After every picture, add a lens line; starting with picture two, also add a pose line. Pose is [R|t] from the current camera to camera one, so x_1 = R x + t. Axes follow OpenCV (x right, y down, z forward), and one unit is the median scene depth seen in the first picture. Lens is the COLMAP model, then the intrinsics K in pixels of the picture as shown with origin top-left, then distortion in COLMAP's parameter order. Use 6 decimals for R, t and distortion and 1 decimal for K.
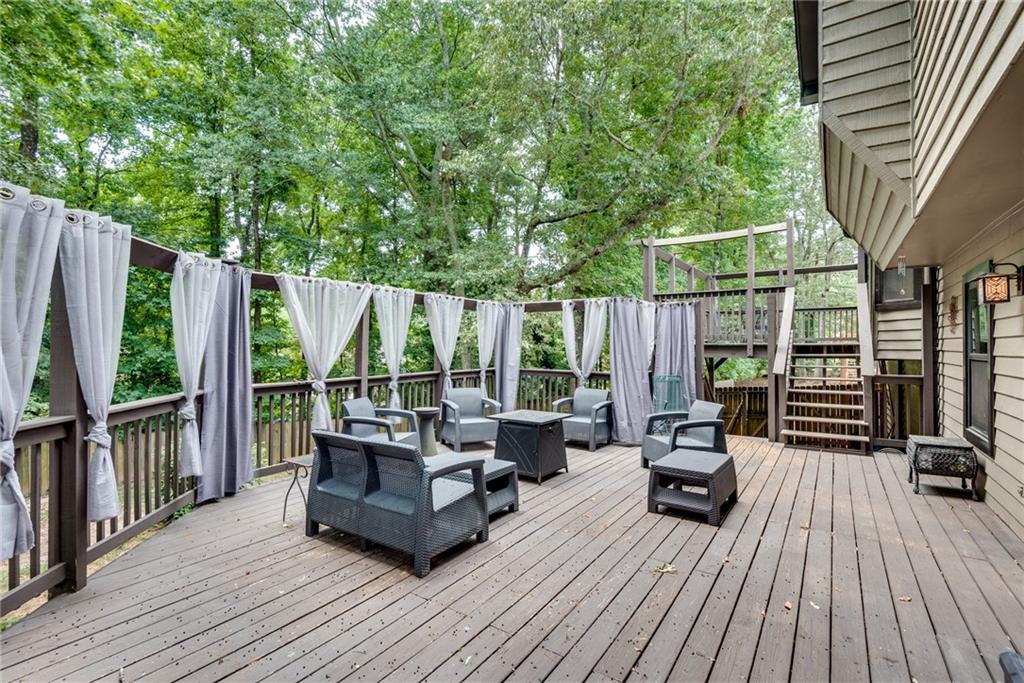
lens RADIAL K [[479.8, 0, 512.0], [0, 479.8, 341.5], [0, 0, 1]] dist [0.001547, 0.000039]
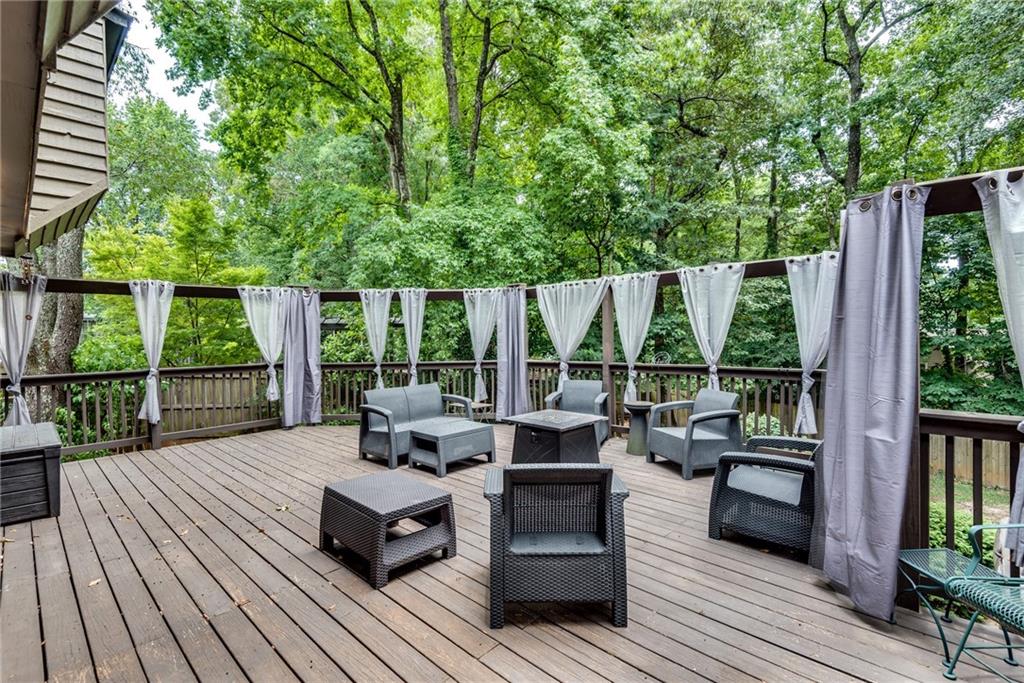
lens RADIAL K [[470.2, 0, 512.0], [0, 470.2, 341.5], [0, 0, 1]] dist [-0.000962, -0.000546]
pose [[-0.161890, 0.012273, -0.986732, 0.744327], [0.021482, 0.999730, 0.008911, 0.011755], [0.986575, -0.019754, -0.162110, 0.921962]]
